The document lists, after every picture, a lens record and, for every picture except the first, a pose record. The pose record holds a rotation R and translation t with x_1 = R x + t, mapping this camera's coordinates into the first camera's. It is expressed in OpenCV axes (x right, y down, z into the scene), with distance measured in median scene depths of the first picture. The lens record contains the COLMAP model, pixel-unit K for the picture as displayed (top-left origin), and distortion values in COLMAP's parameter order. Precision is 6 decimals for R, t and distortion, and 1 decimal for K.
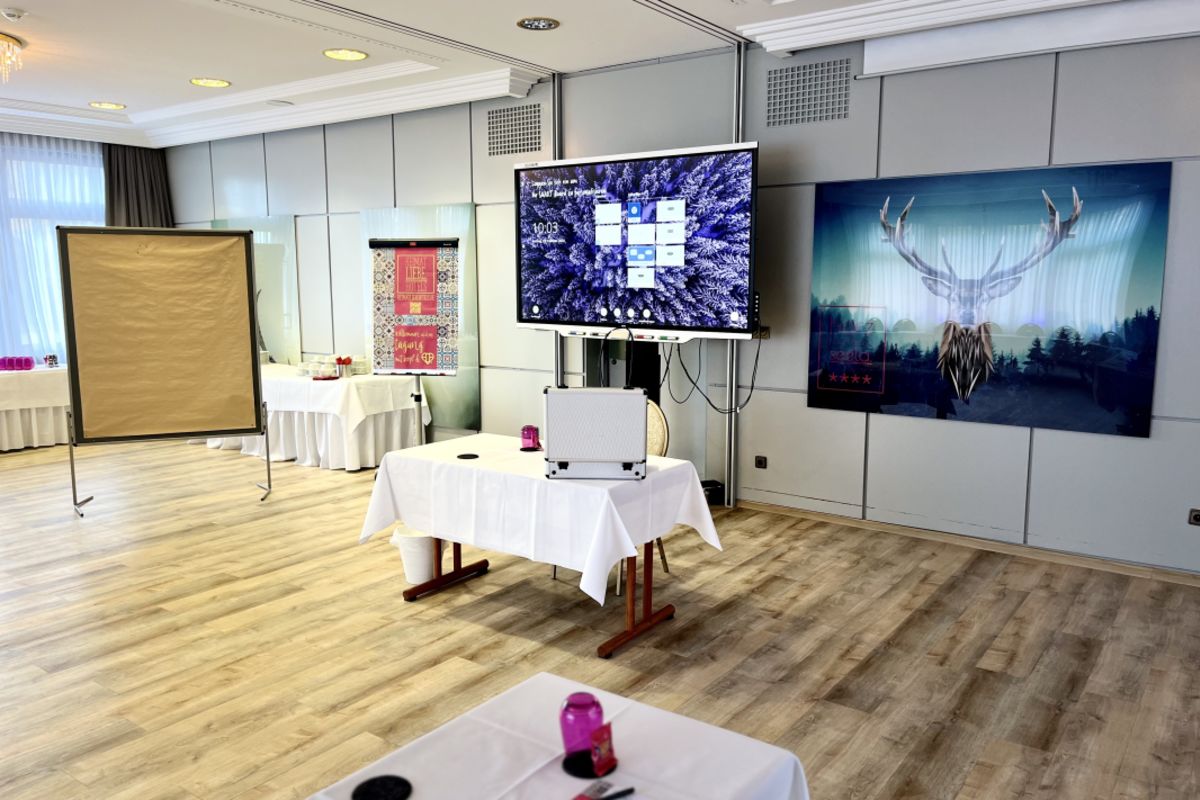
lens RADIAL K [[891.8, 0, 599.8], [0, 891.8, 403.3], [0, 0, 1]] dist [0.077534, -0.107188]
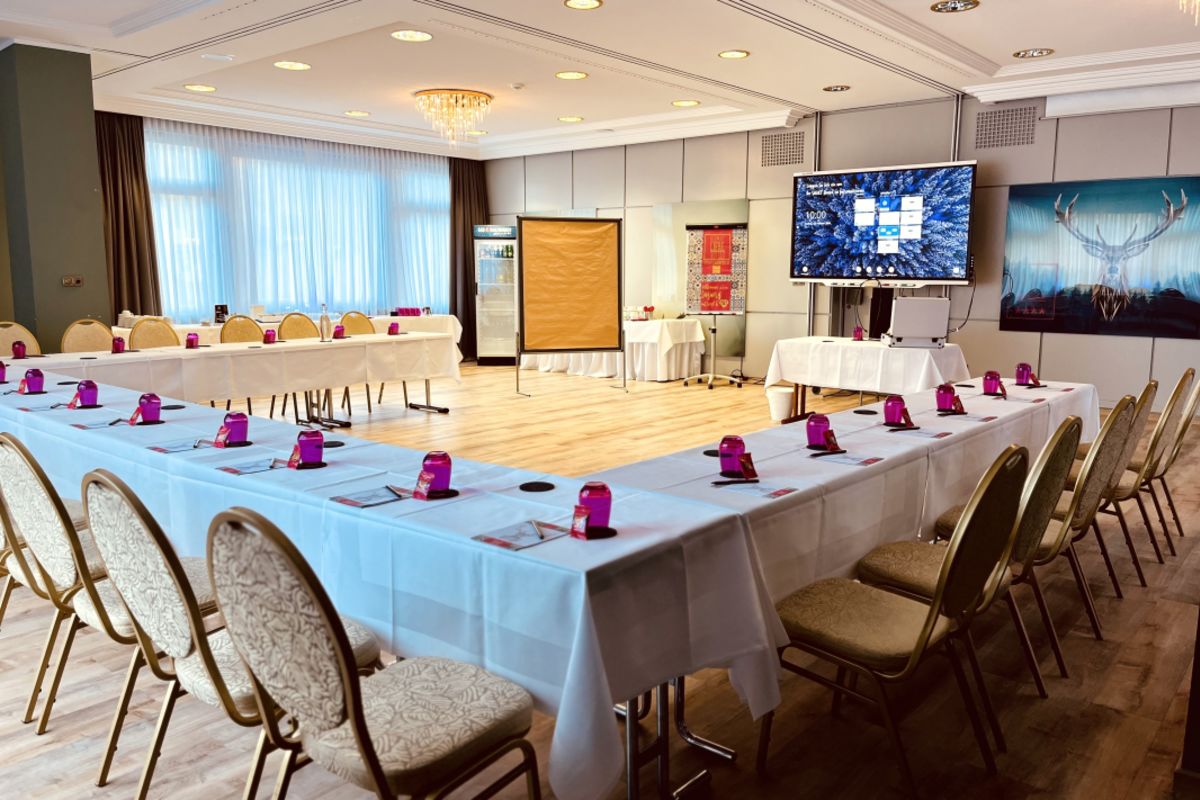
lens RADIAL K [[898.0, 0, 603.0], [0, 898.0, 399.4], [0, 0, 1]] dist [0.054851, -0.065115]
pose [[0.997335, 0.012343, -0.071902, -0.323612], [-0.011964, 0.999912, 0.005695, 0.118066], [0.071966, -0.004820, 0.997395, -0.582776]]
